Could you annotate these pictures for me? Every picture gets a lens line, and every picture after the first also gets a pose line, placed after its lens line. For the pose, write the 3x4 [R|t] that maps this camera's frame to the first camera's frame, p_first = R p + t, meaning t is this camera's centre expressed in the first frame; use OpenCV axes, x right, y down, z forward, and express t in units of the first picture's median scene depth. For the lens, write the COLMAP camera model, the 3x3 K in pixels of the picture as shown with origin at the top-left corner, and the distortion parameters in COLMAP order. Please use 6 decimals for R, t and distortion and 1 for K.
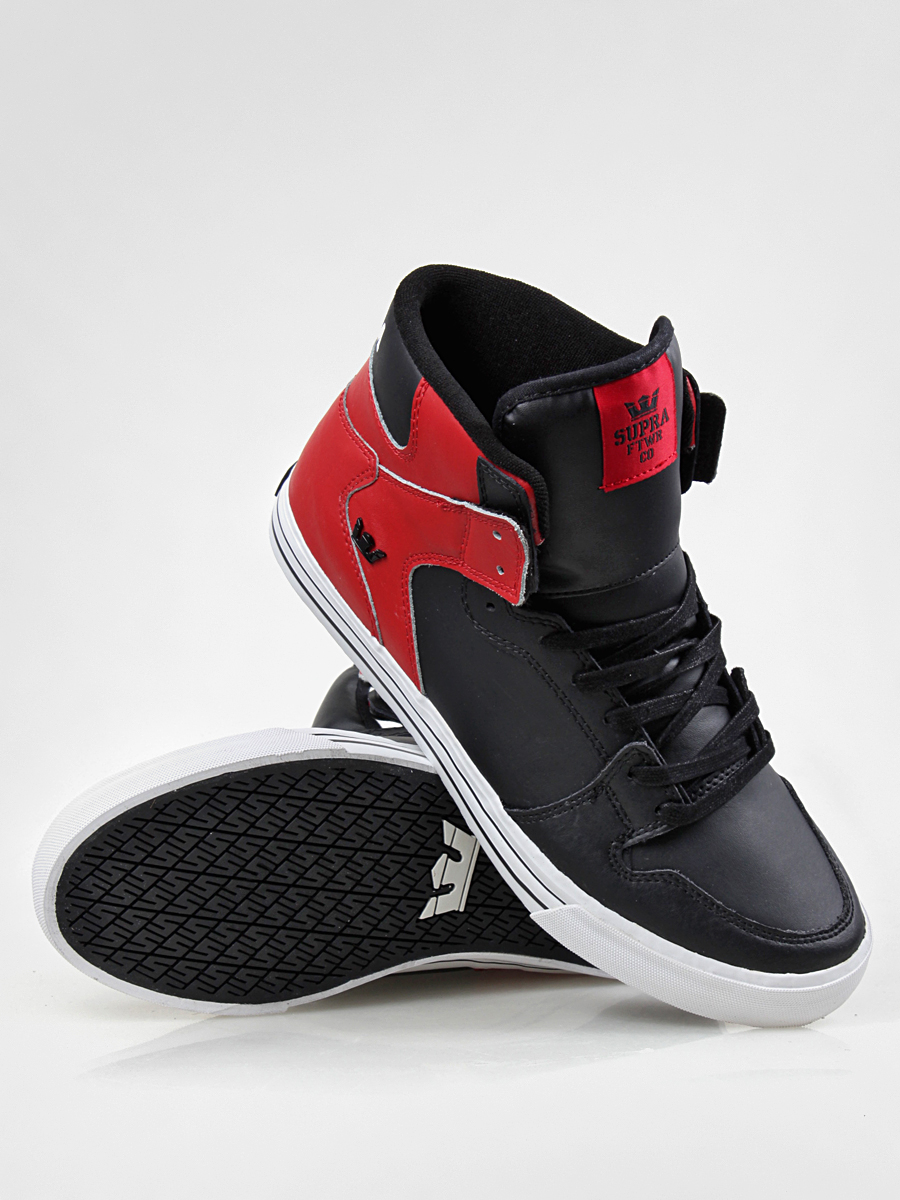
lens RADIAL K [[1857.9, 0, 450.0], [0, 1857.9, 600.0], [0, 0, 1]] dist [0.004696, -0.003335]
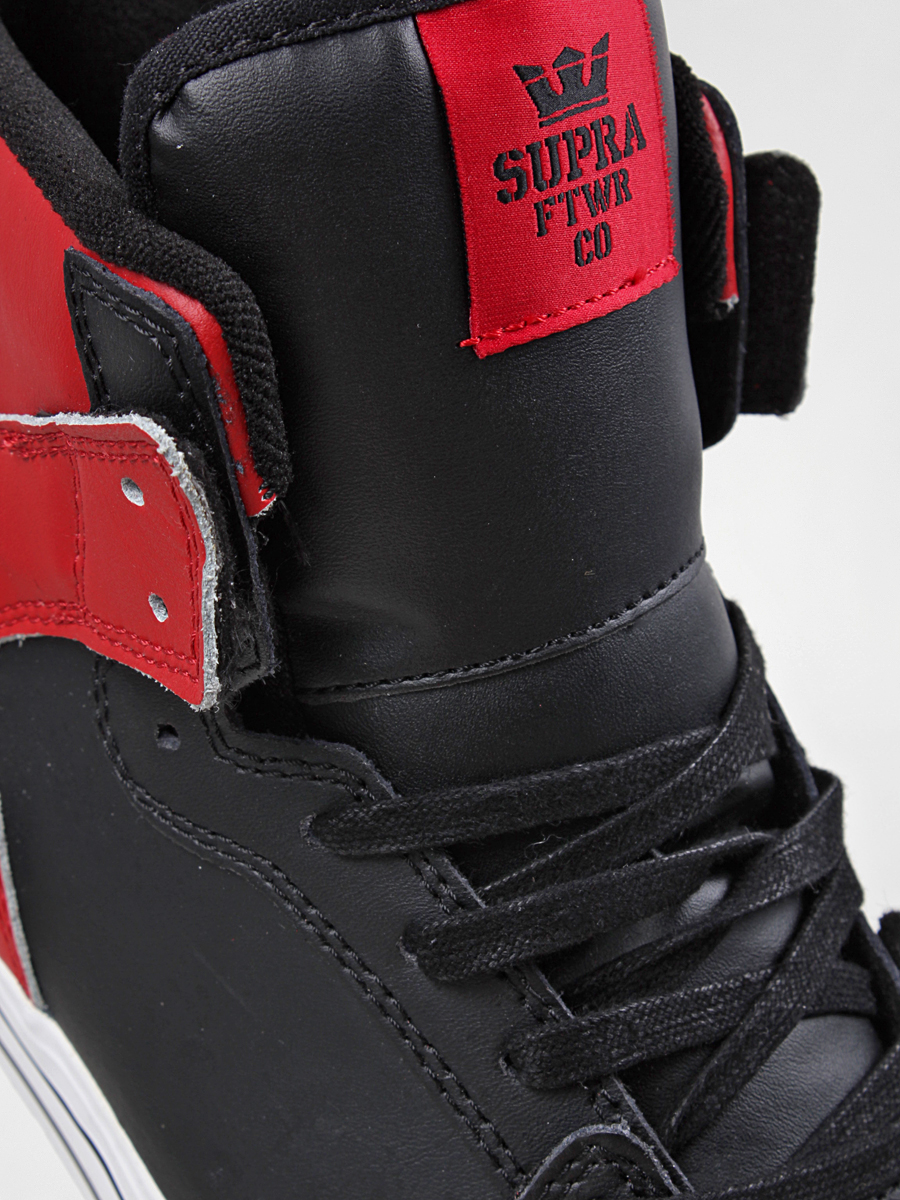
lens RADIAL K [[1830.4, 0, 447.8], [0, 1830.4, 700.5], [0, 0, 1]] dist [0.013235, -0.637937]
pose [[0.997280, -0.030451, -0.067115, 0.096790], [0.020637, 0.989602, -0.142342, 0.046755], [0.070752, 0.140570, 0.987540, 0.661794]]
